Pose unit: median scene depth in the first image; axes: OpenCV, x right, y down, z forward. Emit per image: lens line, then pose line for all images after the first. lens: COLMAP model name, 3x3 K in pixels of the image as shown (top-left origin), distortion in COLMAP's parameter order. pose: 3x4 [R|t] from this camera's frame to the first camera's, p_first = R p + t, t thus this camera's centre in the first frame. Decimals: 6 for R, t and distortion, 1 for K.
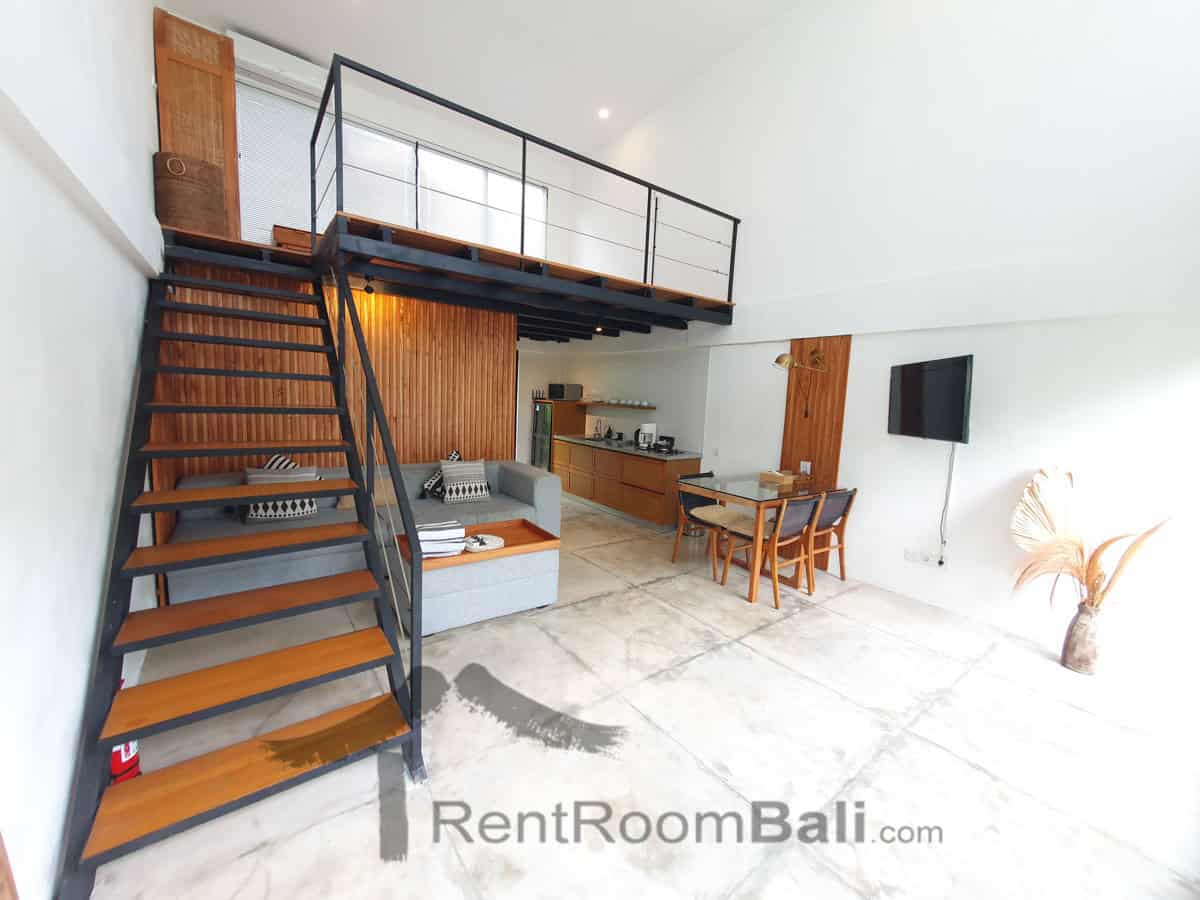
lens RADIAL K [[480.7, 0, 605.4], [0, 480.7, 447.9], [0, 0, 1]] dist [0.024415, 0.000020]
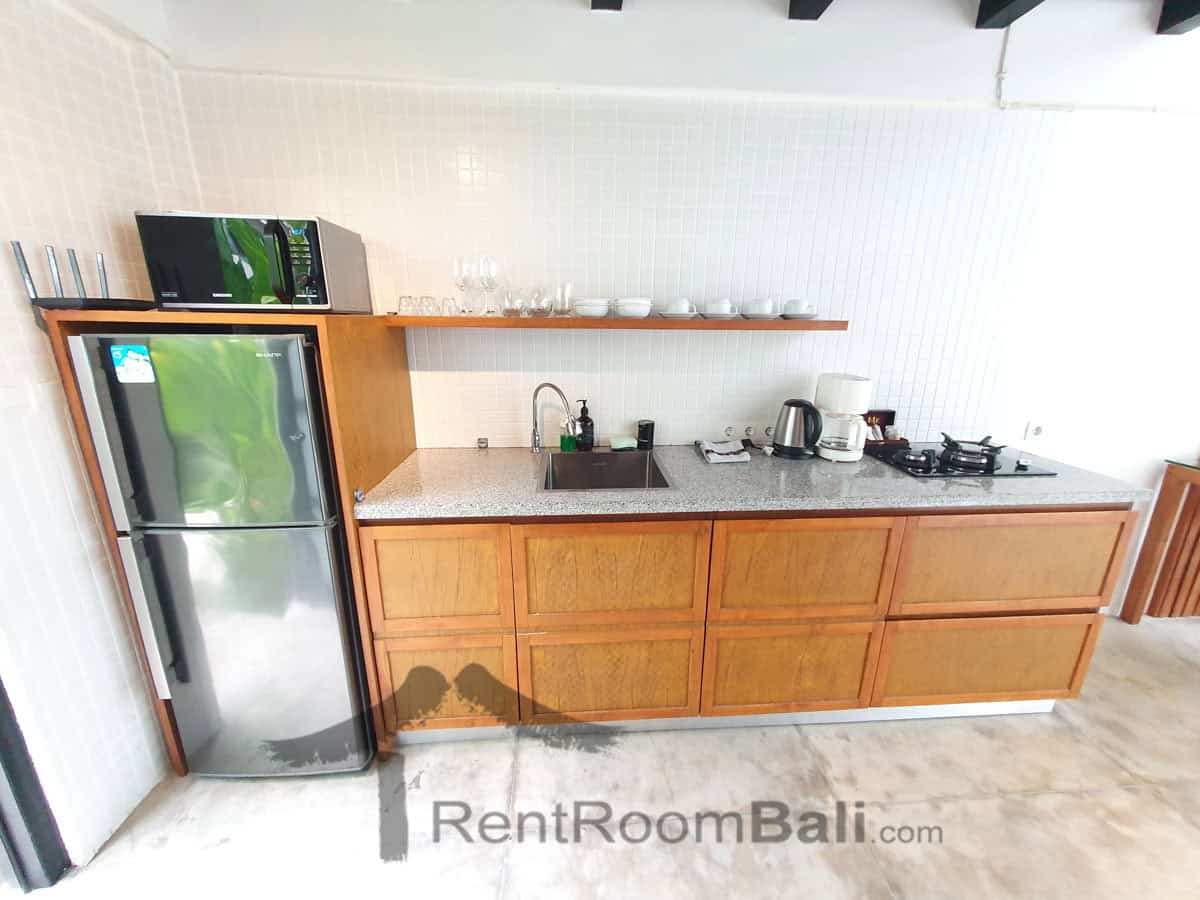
lens RADIAL K [[473.8, 0, 600.0], [0, 473.8, 450.0], [0, 0, 1]] dist [-0.001459, -0.000079]
pose [[0.539524, -0.255608, 0.802234, -0.200891], [0.105141, 0.965800, 0.237014, -0.080075], [-0.835380, -0.043527, 0.547947, 0.831114]]
